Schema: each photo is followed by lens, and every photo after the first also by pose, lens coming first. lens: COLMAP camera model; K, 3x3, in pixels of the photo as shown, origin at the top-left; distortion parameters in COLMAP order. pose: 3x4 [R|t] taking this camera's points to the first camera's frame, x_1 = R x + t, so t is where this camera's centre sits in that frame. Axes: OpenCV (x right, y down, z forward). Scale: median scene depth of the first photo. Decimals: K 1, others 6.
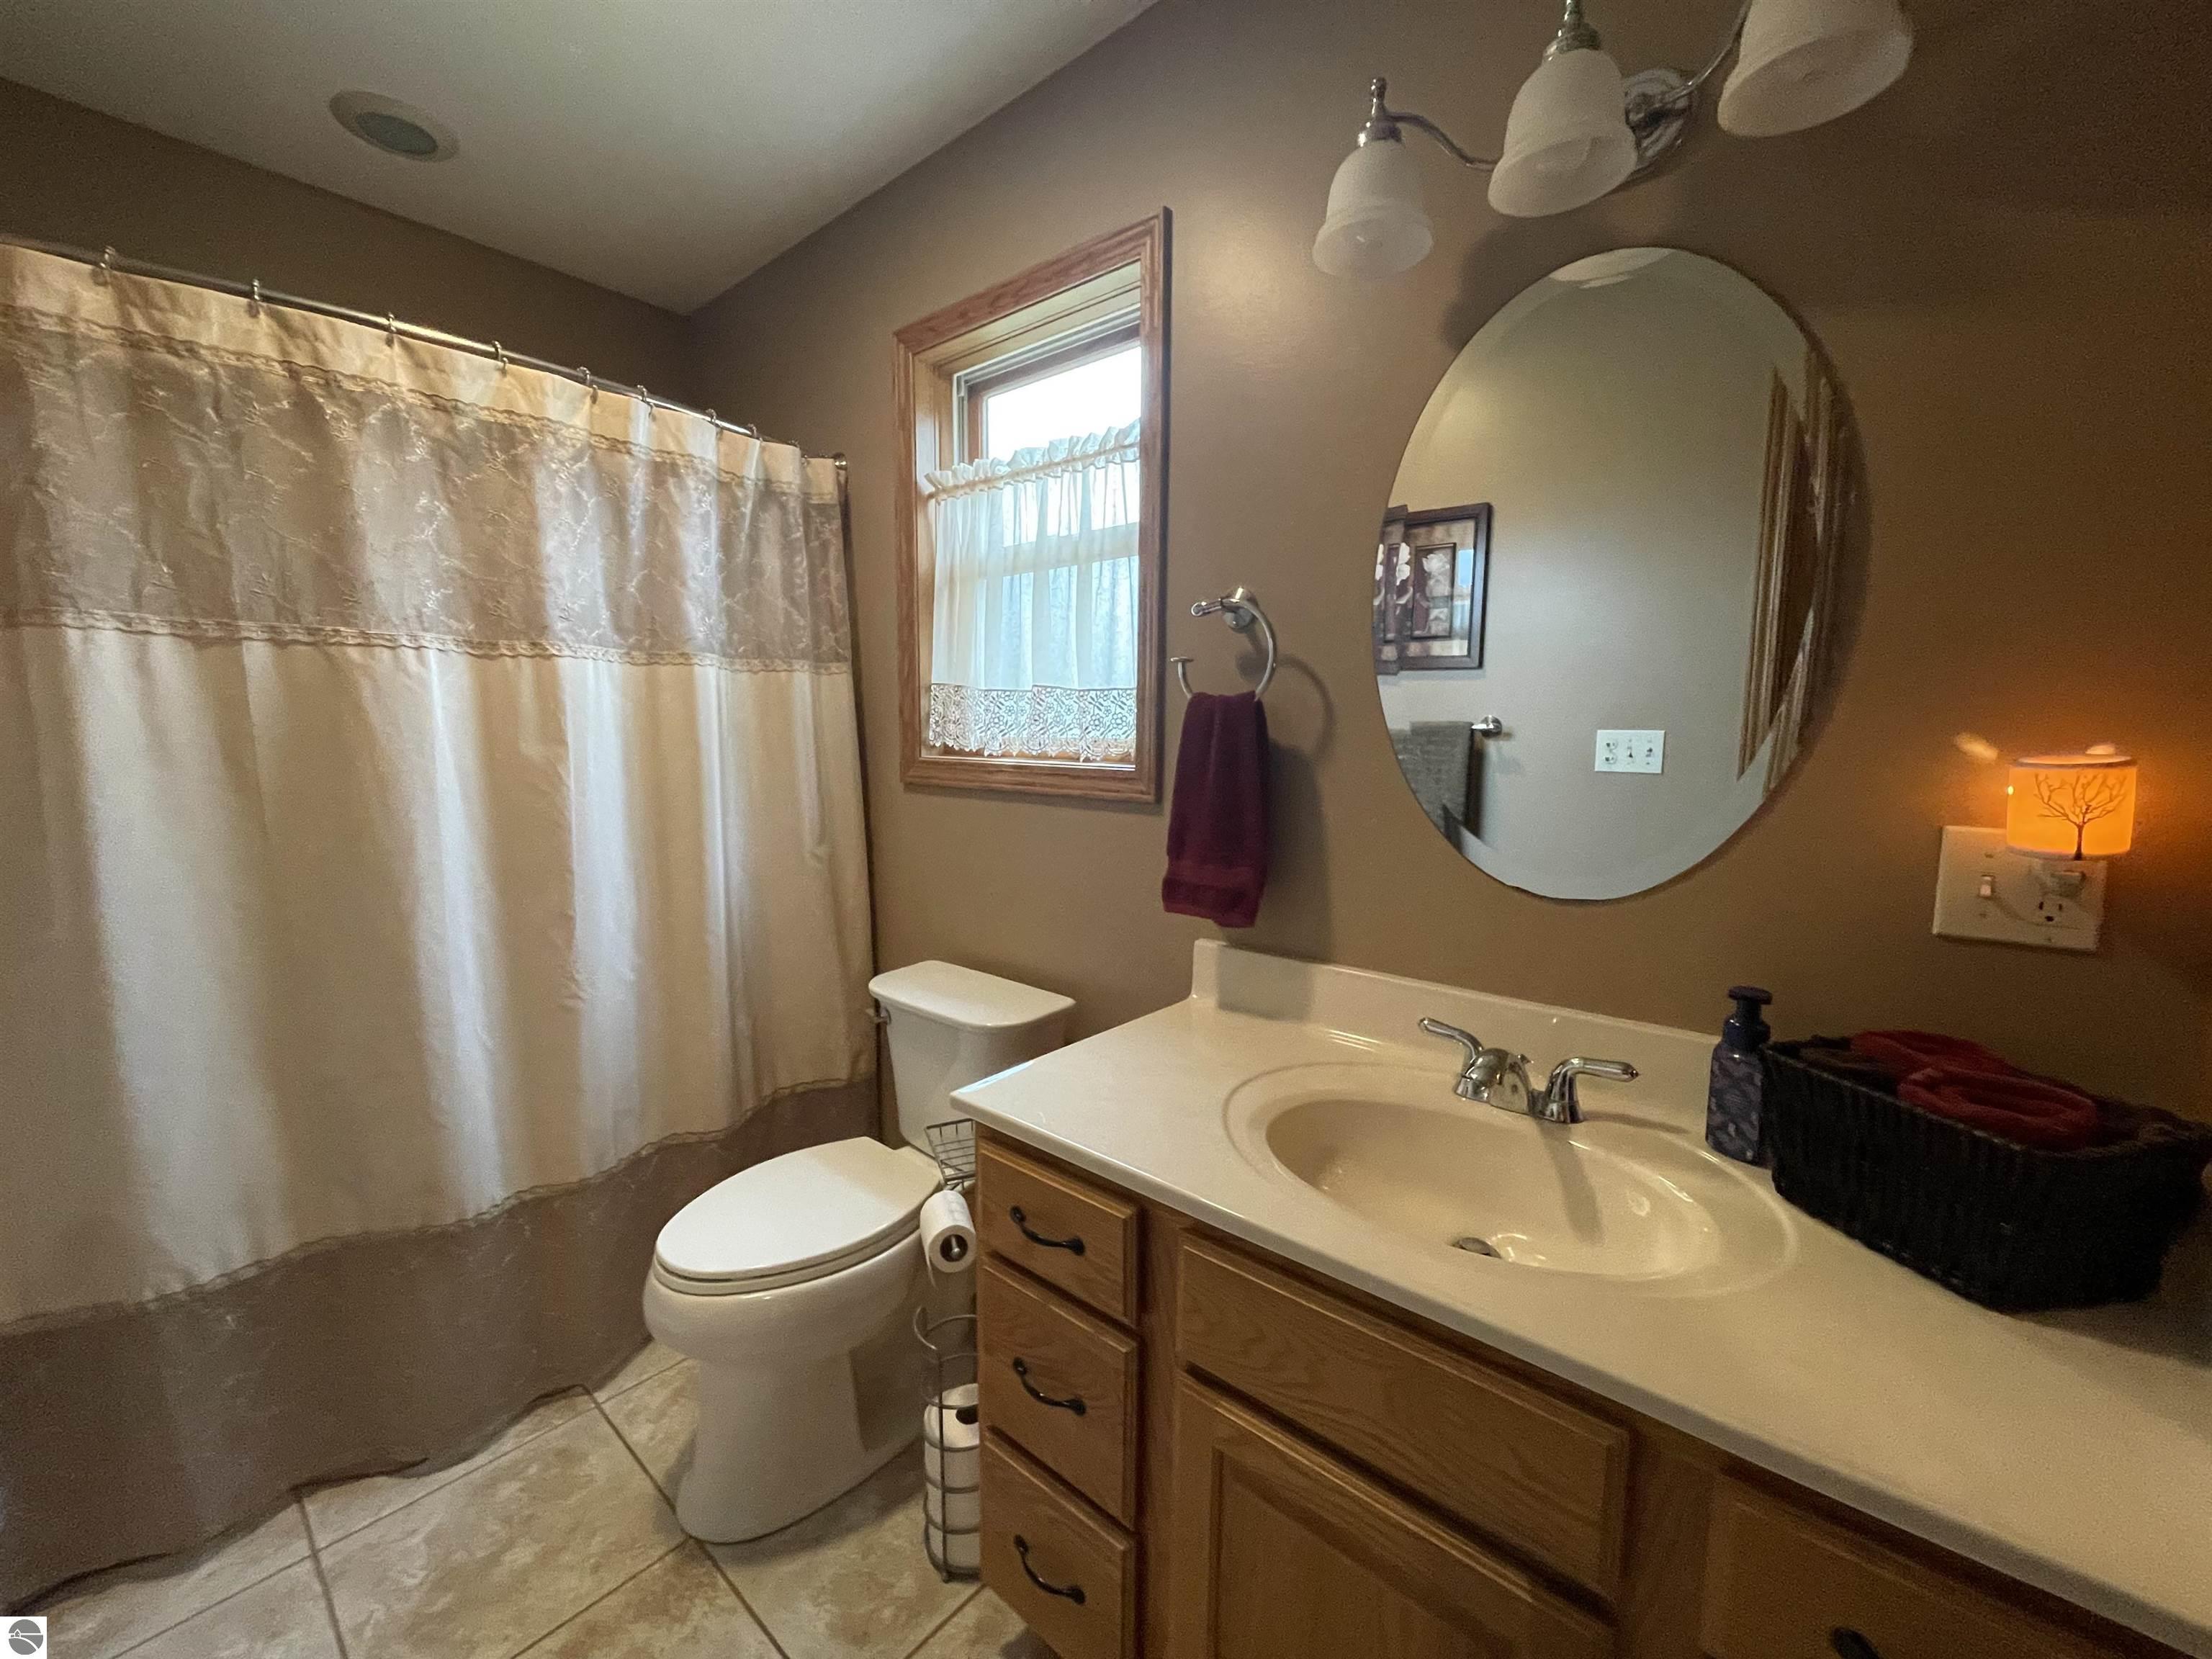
lens RADIAL K [[892.2, 0, 1093.2], [0, 892.2, 829.5], [0, 0, 1]] dist [-0.000488, 0.000337]
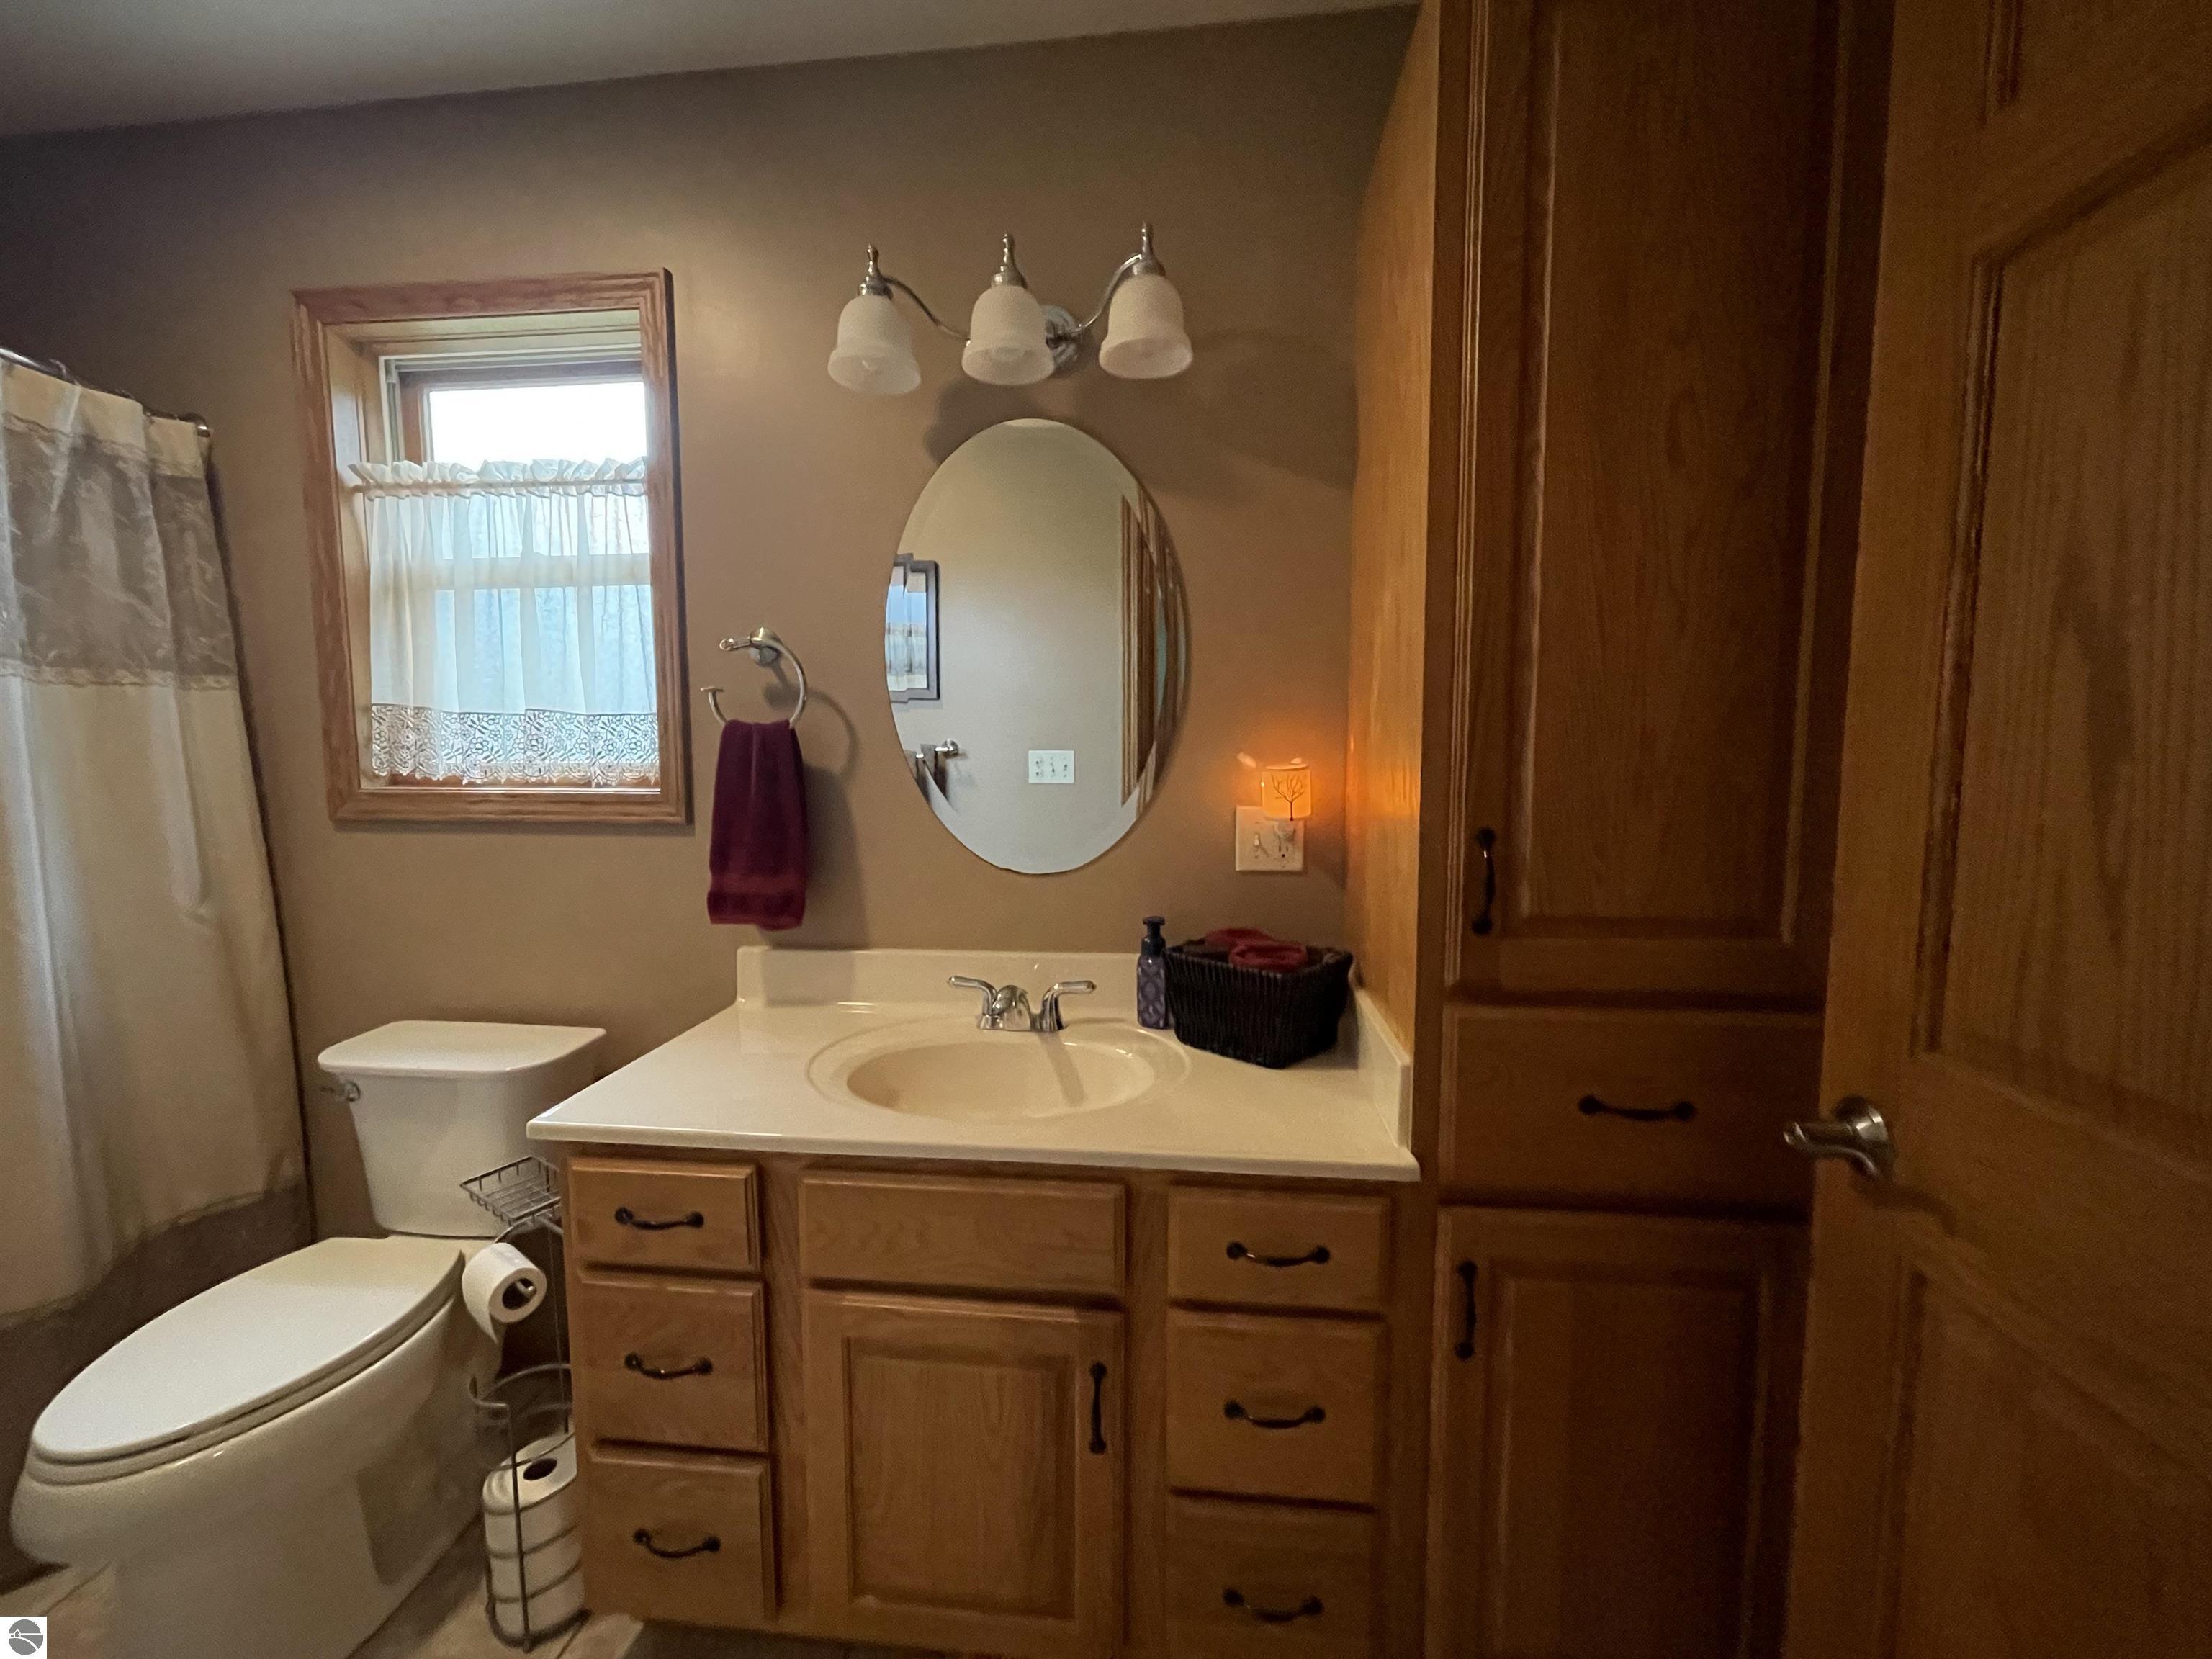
lens RADIAL K [[892.2, 0, 1093.2], [0, 892.2, 829.5], [0, 0, 1]] dist [-0.000488, 0.000337]
pose [[0.818650, -0.058963, 0.571257, -0.143781], [0.072355, 0.997379, -0.000744, 0.012306], [-0.569716, 0.041943, 0.820771, -0.140054]]
